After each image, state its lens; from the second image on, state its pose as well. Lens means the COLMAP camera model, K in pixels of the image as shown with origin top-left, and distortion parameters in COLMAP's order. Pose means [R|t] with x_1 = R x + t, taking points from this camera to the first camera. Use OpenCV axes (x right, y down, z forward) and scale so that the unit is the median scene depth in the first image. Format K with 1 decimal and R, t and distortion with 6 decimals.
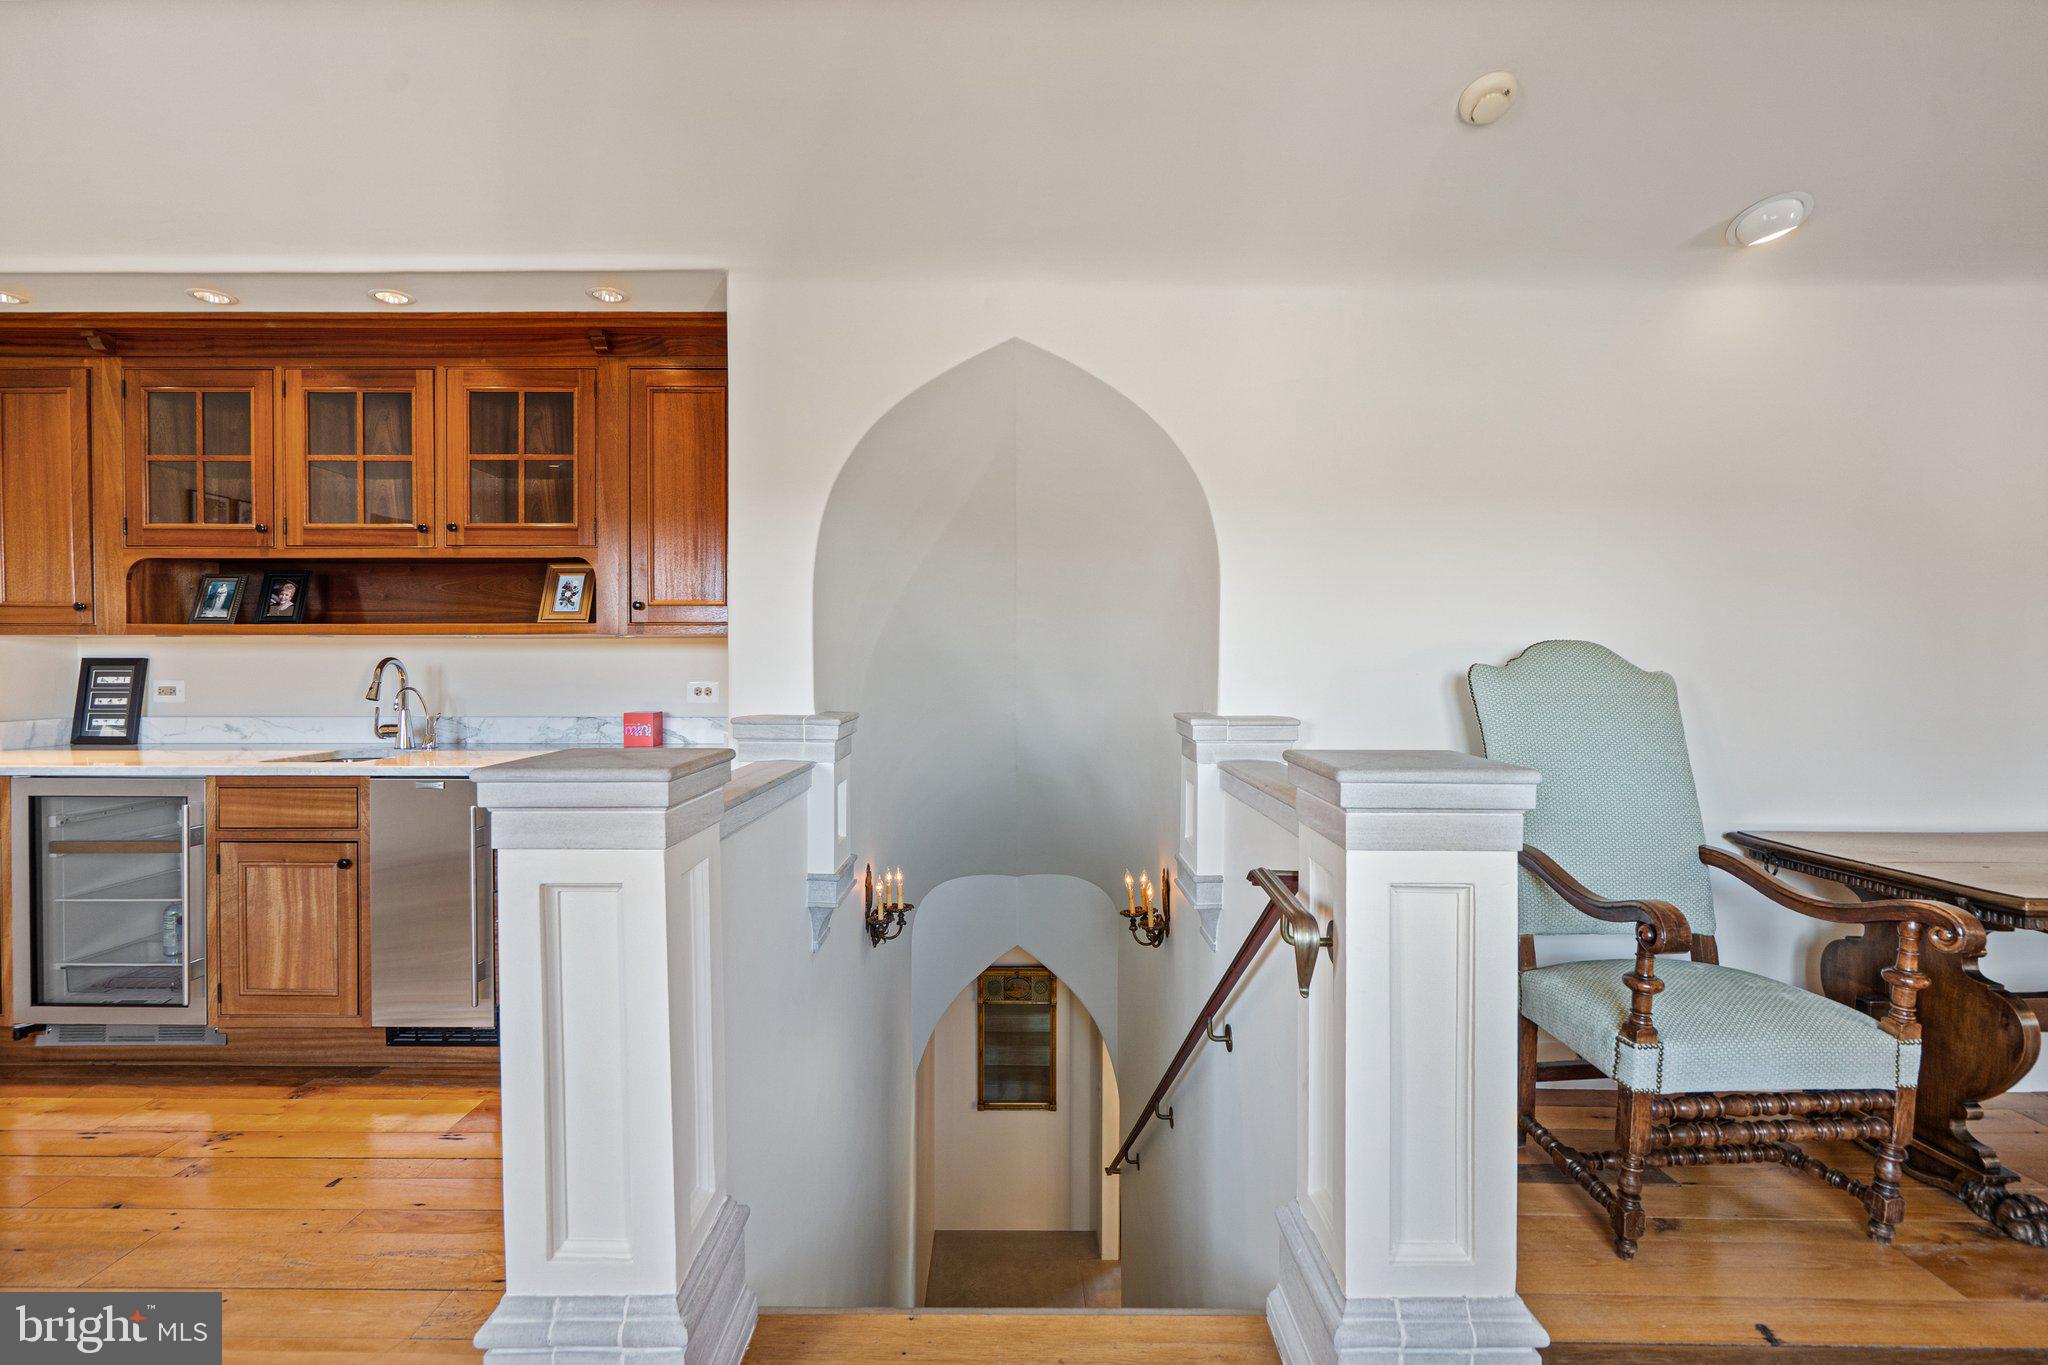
lens RADIAL K [[945.9, 0, 1022.0], [0, 945.9, 674.8], [0, 0, 1]] dist [-0.003672, -0.000505]
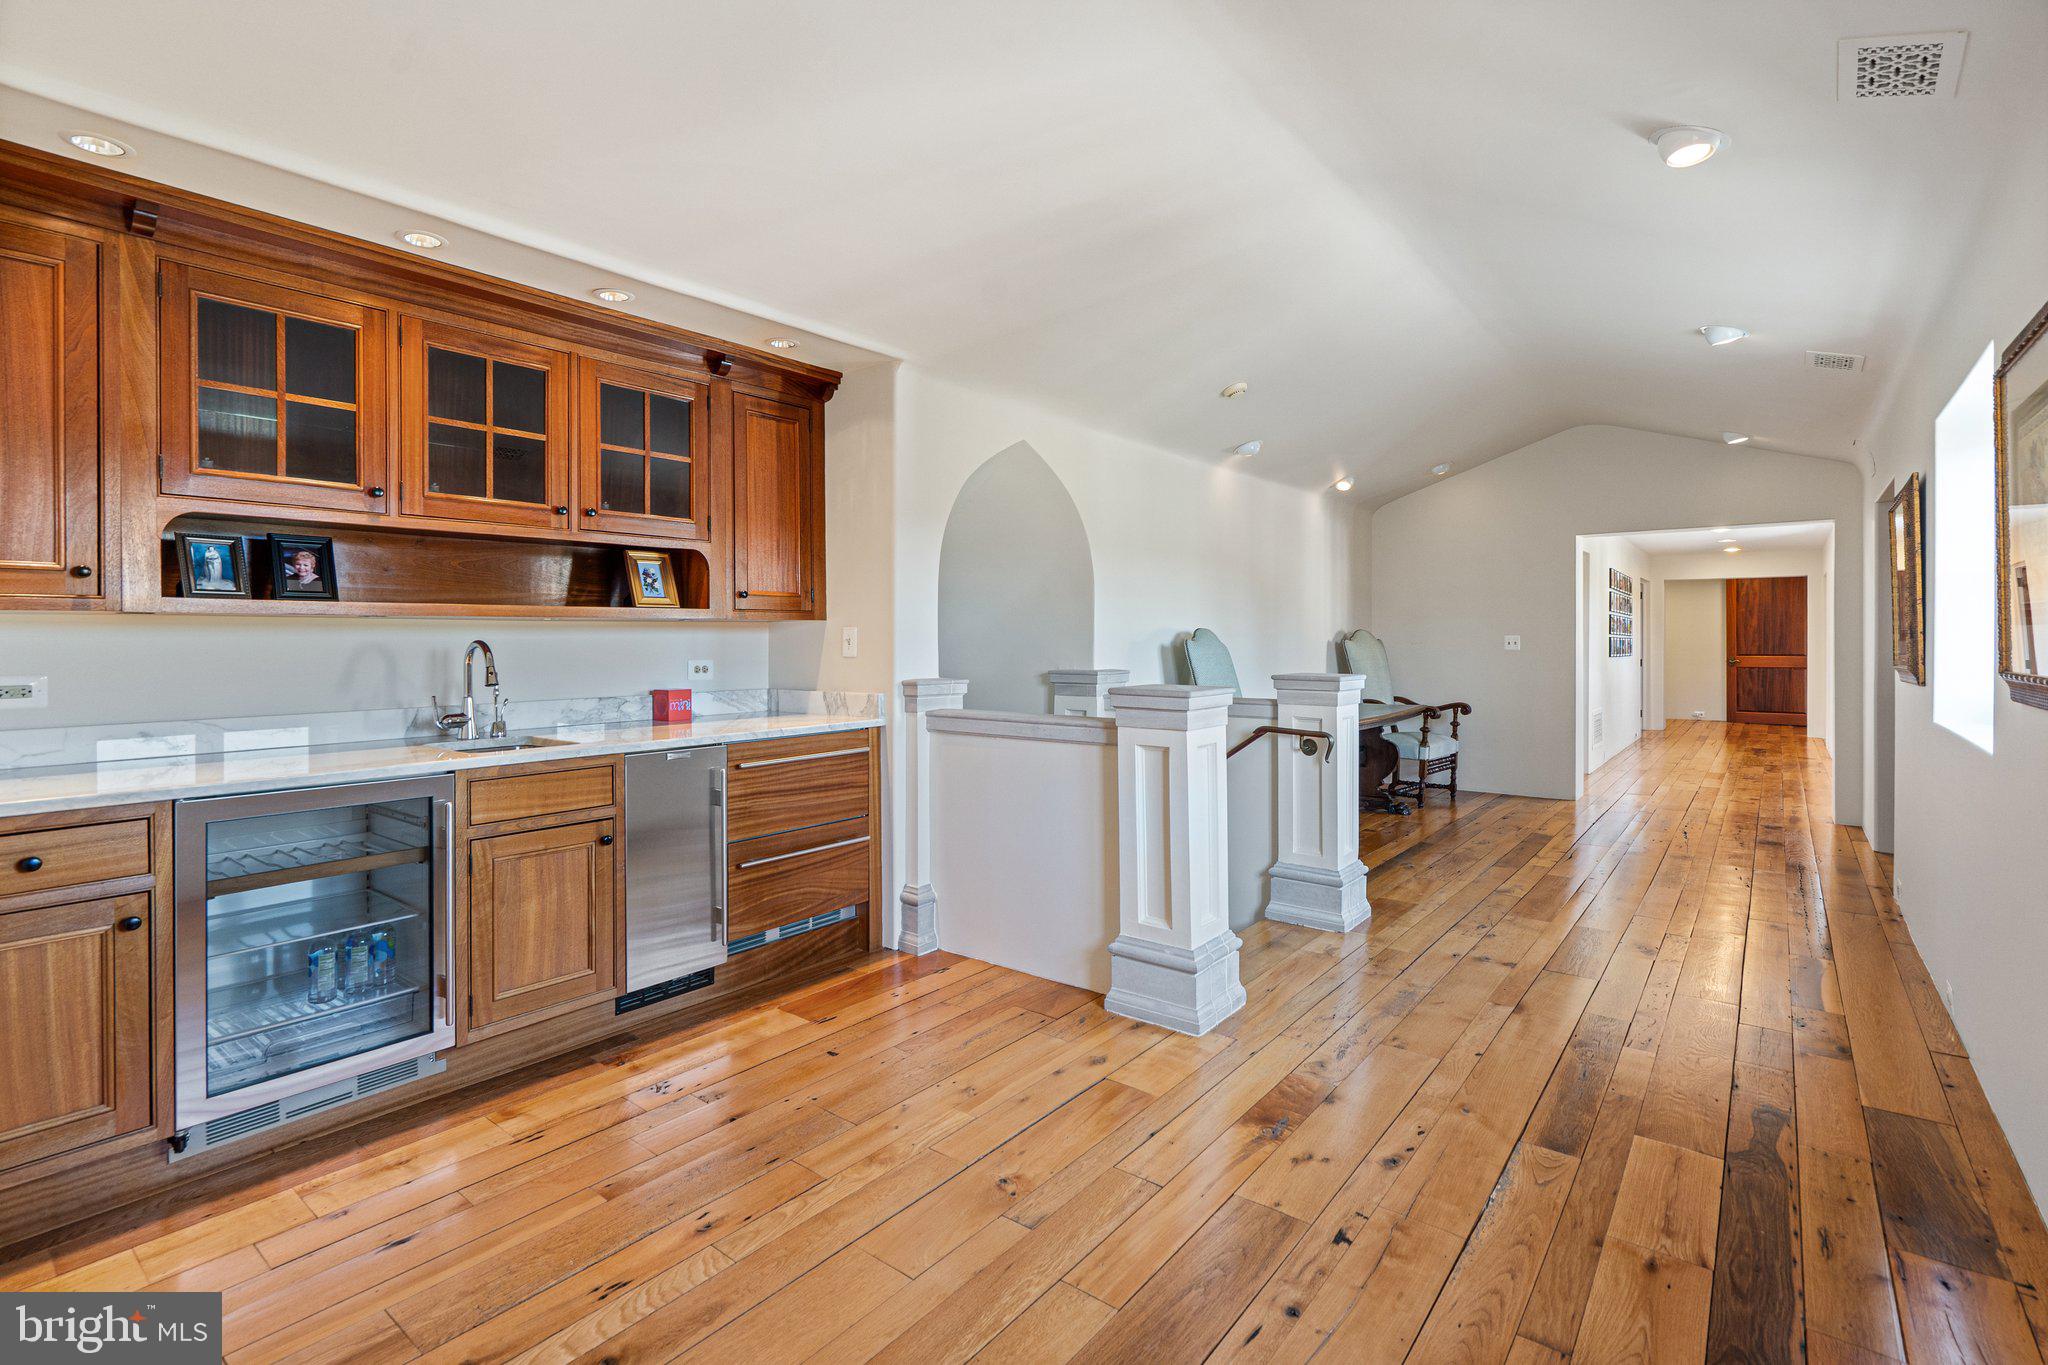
lens RADIAL K [[945.9, 0, 1024.7], [0, 945.9, 639.3], [0, 0, 1]] dist [-0.003672, -0.000505]
pose [[0.621766, -0.004729, 0.783189, -1.114611], [0.019622, 0.999762, -0.009541, -0.000008], [-0.782958, 0.021300, 0.621710, -0.002112]]
